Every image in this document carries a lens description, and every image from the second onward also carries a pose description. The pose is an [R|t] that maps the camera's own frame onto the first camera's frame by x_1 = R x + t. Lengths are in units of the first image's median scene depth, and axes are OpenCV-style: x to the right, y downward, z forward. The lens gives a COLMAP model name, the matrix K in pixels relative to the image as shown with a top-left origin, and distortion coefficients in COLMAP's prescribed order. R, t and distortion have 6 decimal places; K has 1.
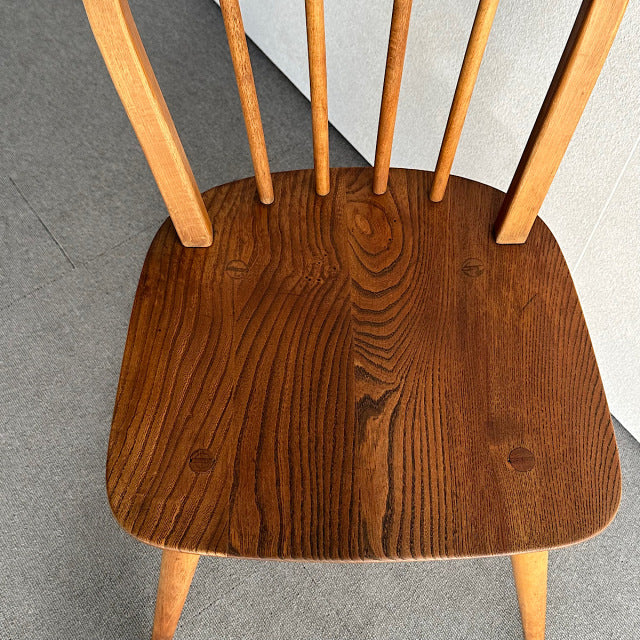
lens RADIAL K [[915.3, 0, 314.4], [0, 915.3, 319.4], [0, 0, 1]] dist [0.092035, 0.000000]
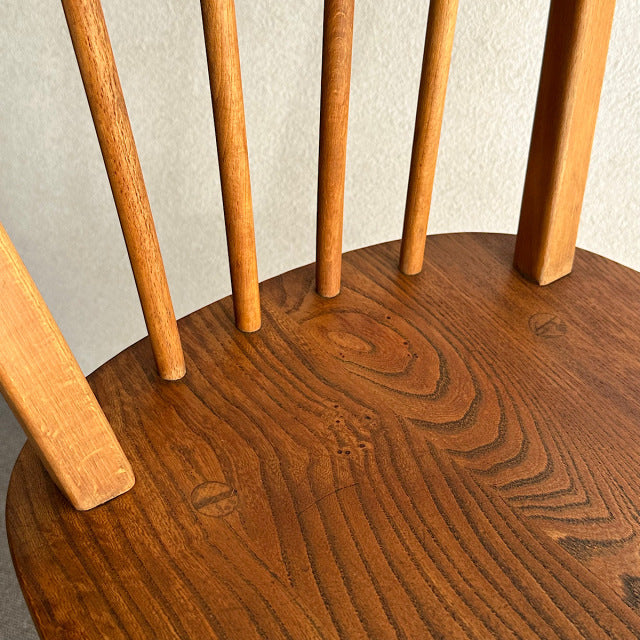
lens RADIAL K [[915.3, 0, 323.4], [0, 915.3, 317.9], [0, 0, 1]] dist [0.092035, 0.000000]
pose [[0.798868, -0.342088, 0.494759, -0.250034], [0.480194, 0.858059, -0.182069, -0.021264], [-0.362248, 0.383029, 0.849744, 0.543194]]
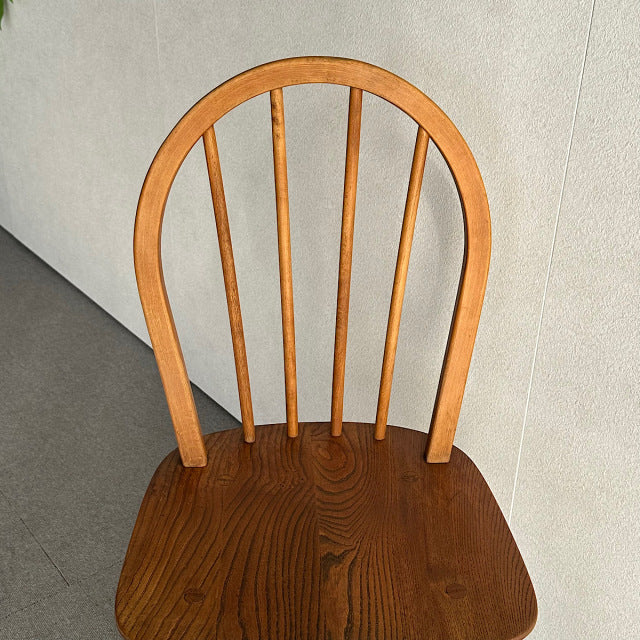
lens RADIAL K [[915.3, 0, 313.6], [0, 915.3, 315.1], [0, 0, 1]] dist [0.092035, 0.000000]
pose [[0.999452, -0.003622, 0.032889, -0.003762], [0.020412, 0.849803, -0.526705, 0.432995], [-0.026042, 0.527088, 0.849412, -0.210576]]
